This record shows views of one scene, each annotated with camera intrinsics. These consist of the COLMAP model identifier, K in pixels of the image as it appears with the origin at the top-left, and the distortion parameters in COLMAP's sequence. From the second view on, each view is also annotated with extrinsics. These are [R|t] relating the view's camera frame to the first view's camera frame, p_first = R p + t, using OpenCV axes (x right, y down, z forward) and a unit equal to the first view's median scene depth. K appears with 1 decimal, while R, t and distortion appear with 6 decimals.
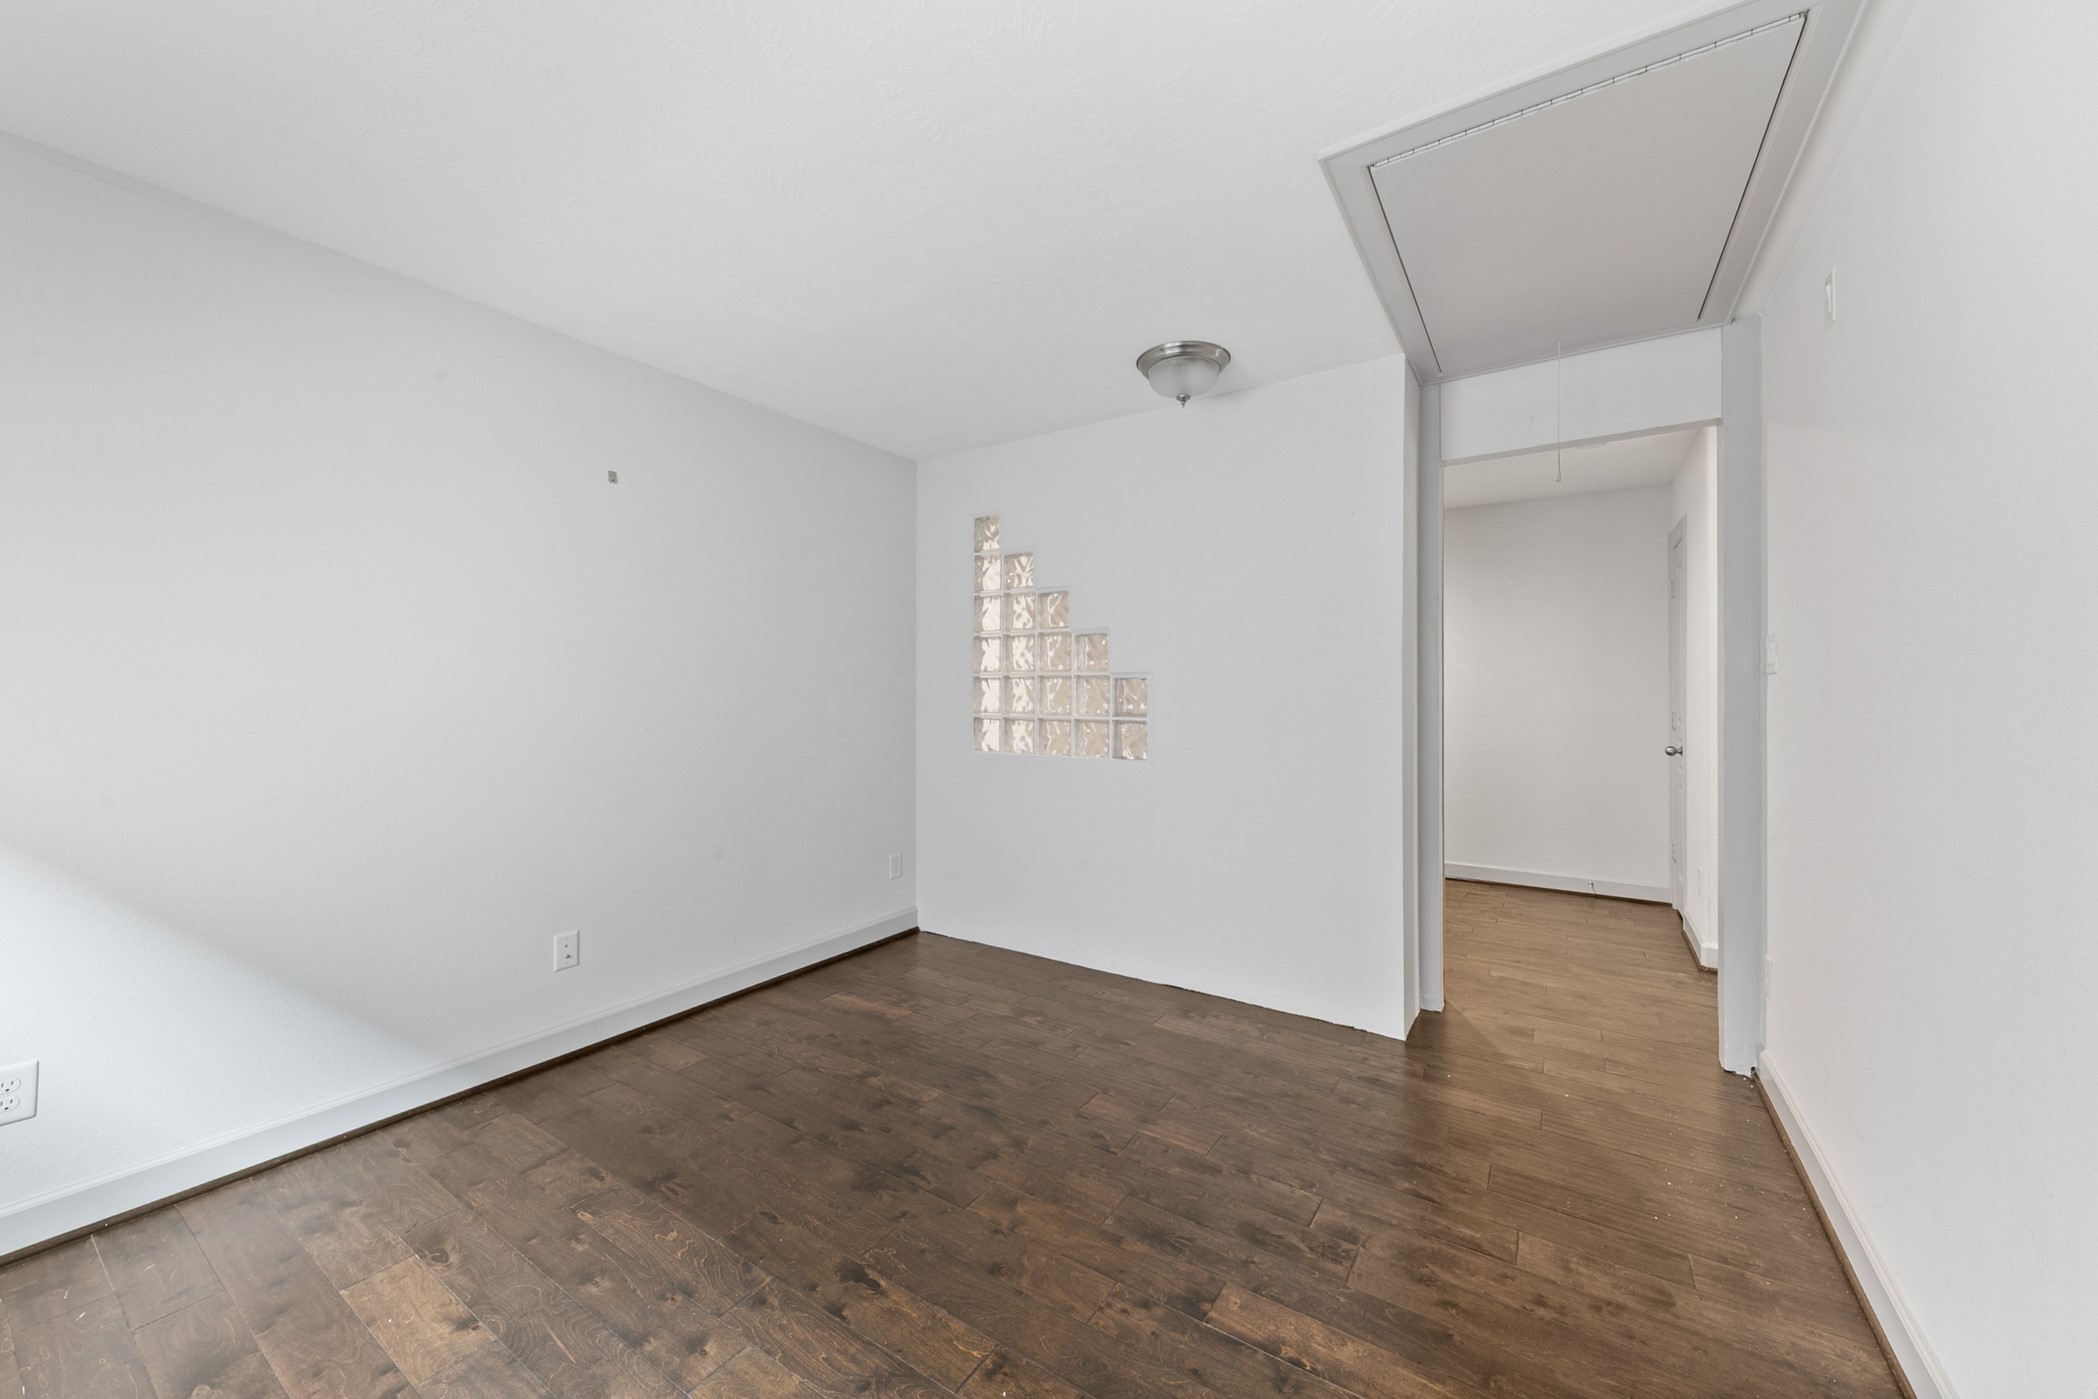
lens RADIAL K [[727.6, 0, 1060.7], [0, 727.6, 692.3], [0, 0, 1]] dist [0.008287, -0.002664]
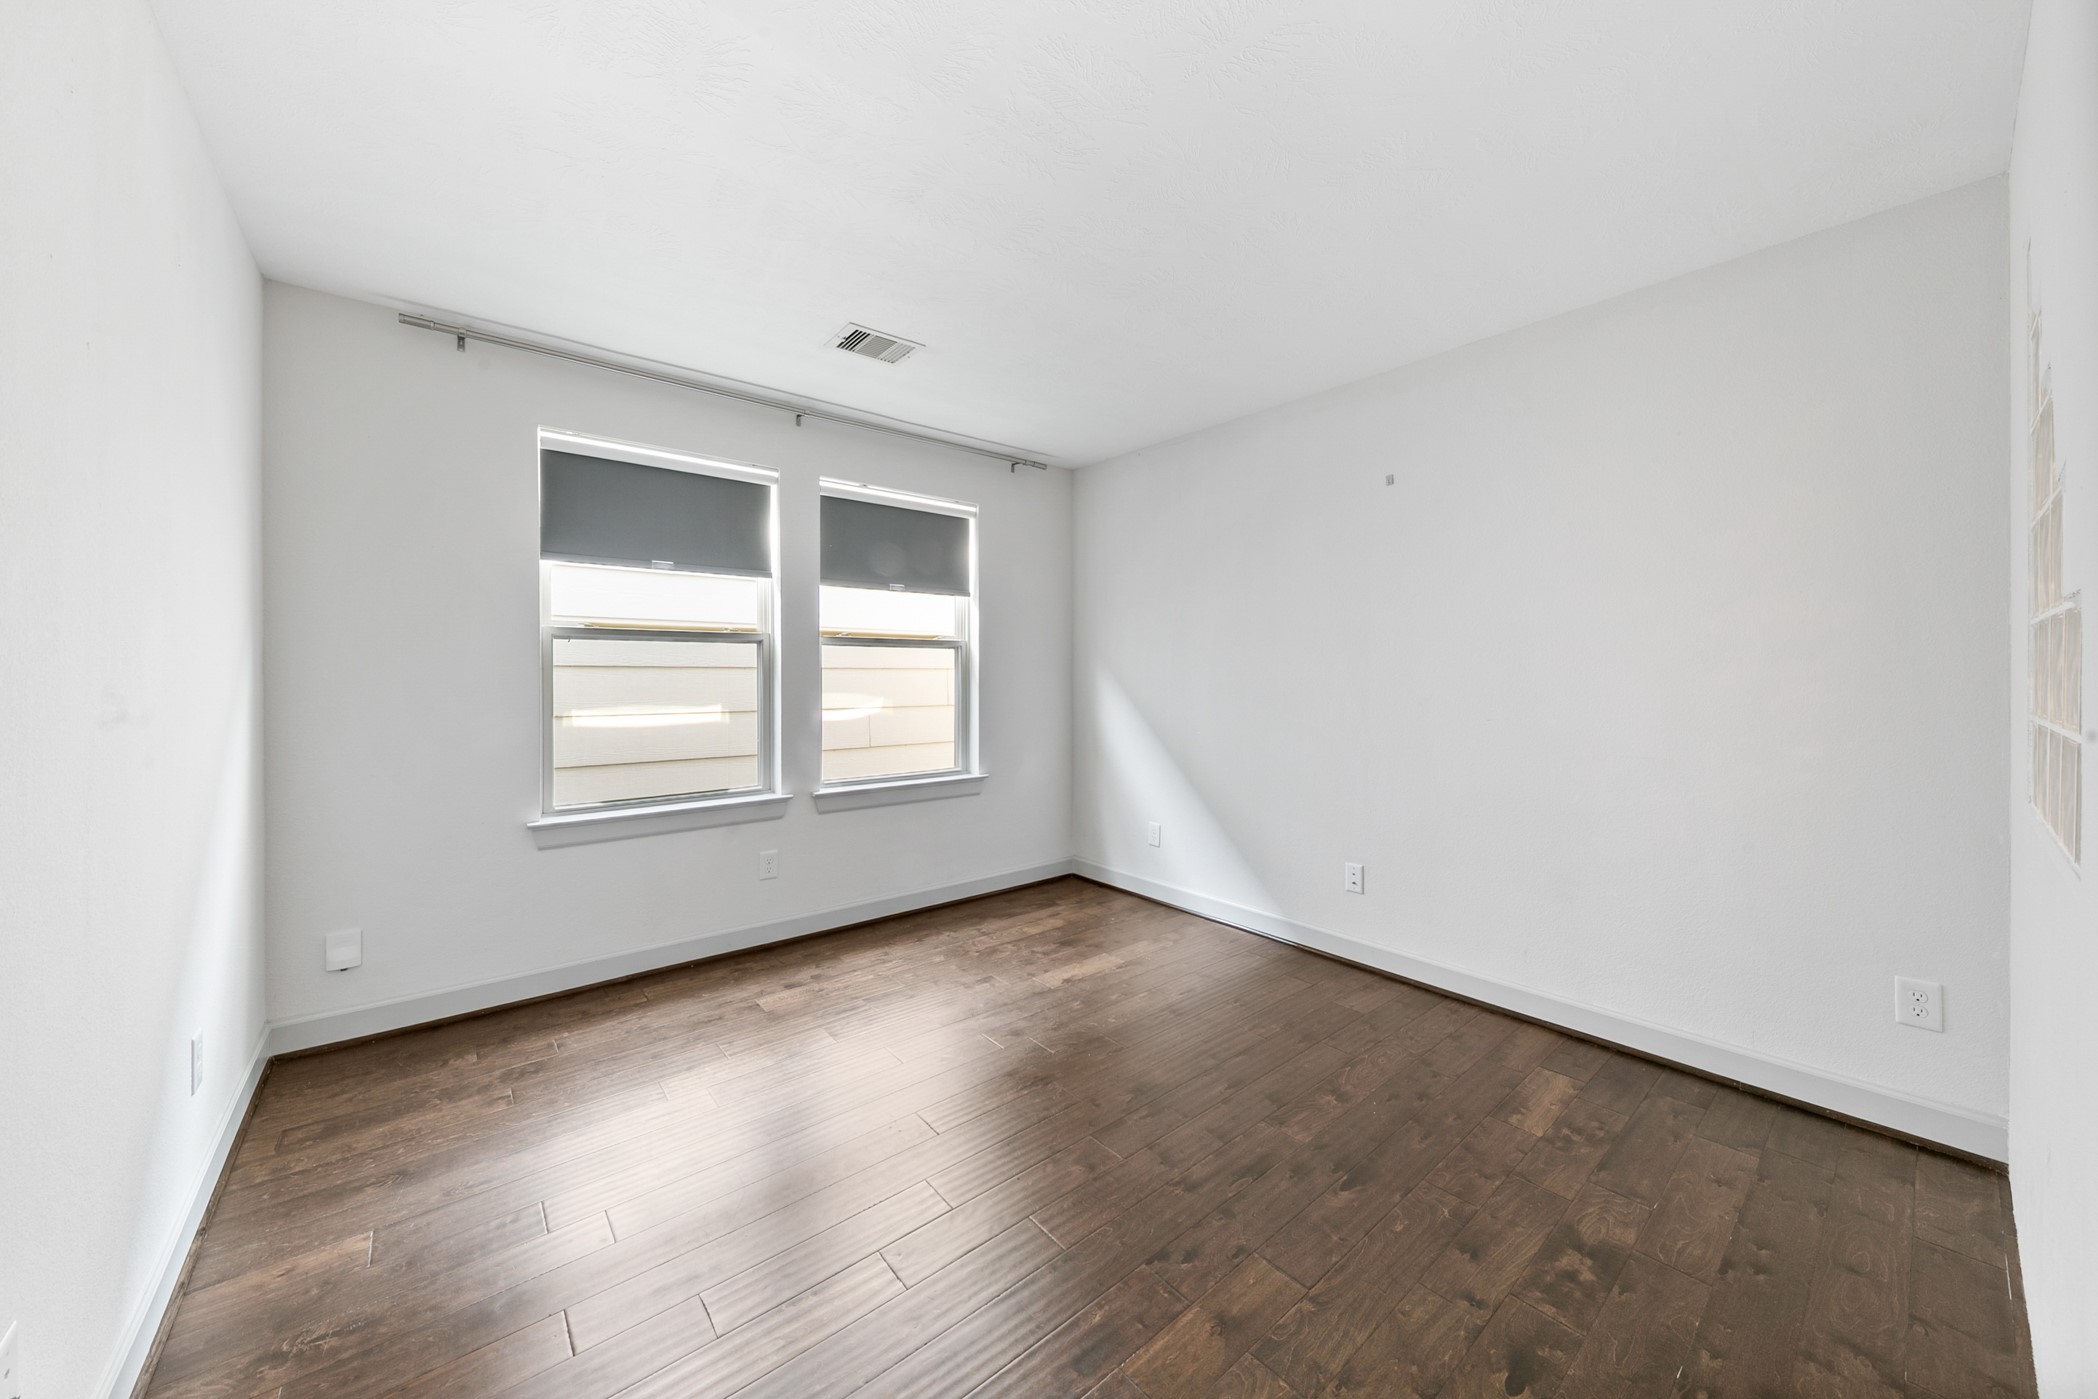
lens RADIAL K [[727.6, 0, 1046.3], [0, 727.6, 683.5], [0, 0, 1]] dist [0.008287, -0.002664]
pose [[-0.267559, 0.009885, -0.963491, 0.571174], [0.001862, 0.999951, 0.009742, 0.018759], [0.963540, 0.000812, -0.267564, 0.763824]]
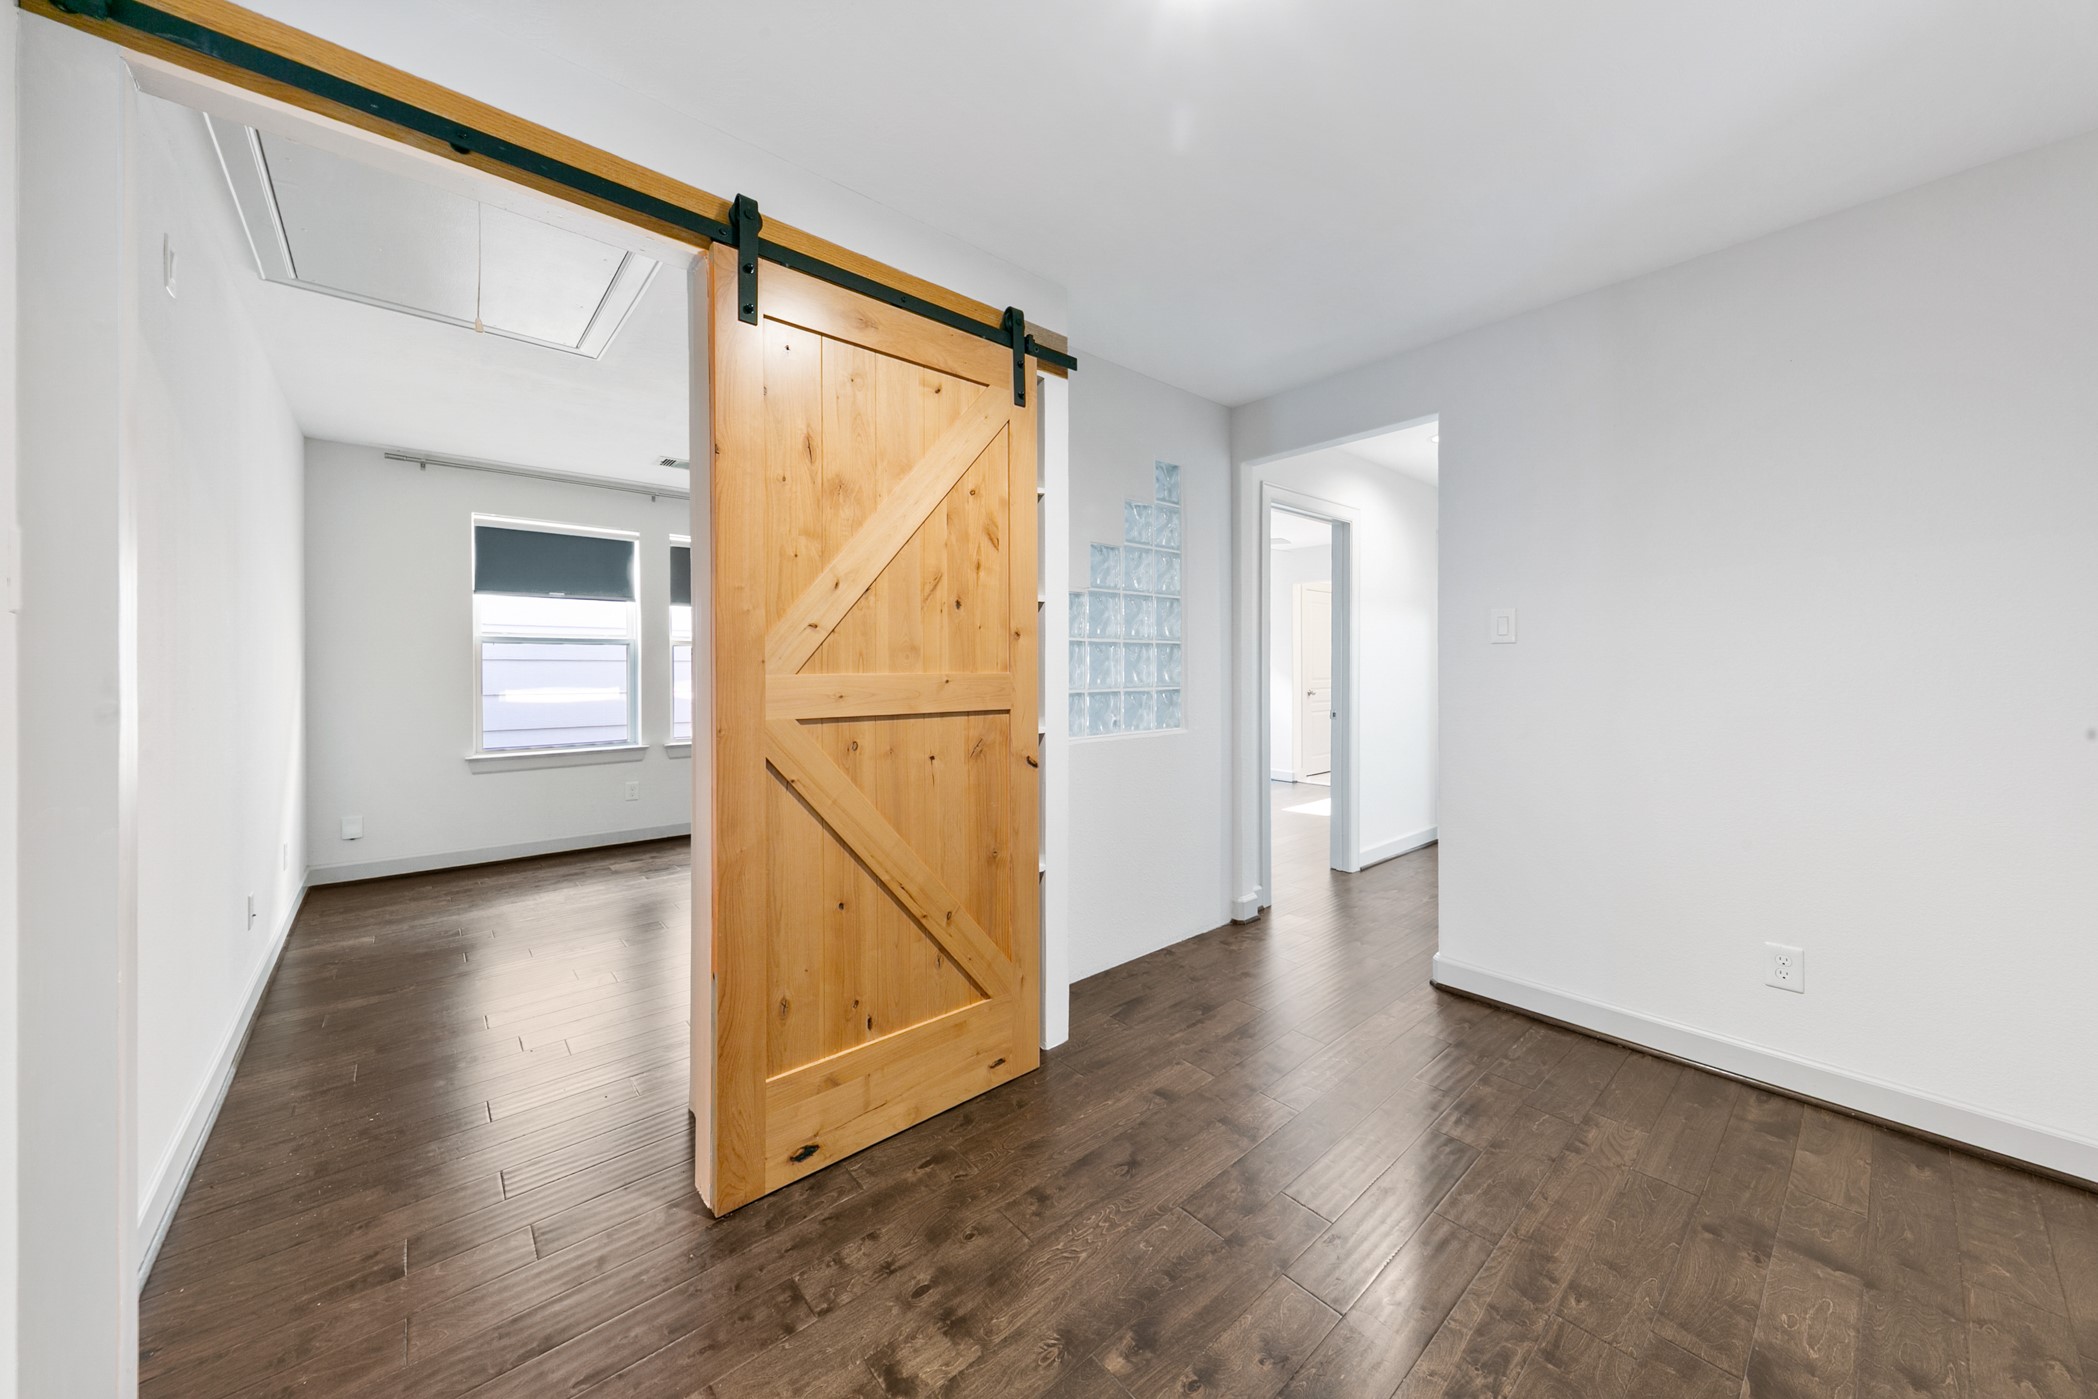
lens RADIAL K [[727.6, 0, 1060.5], [0, 727.6, 680.6], [0, 0, 1]] dist [0.008287, -0.002664]
pose [[-0.244729, 0.013686, -0.969495, 0.639006], [-0.001189, 0.999895, 0.014415, 0.019496], [0.969591, 0.004680, -0.244687, 0.866974]]
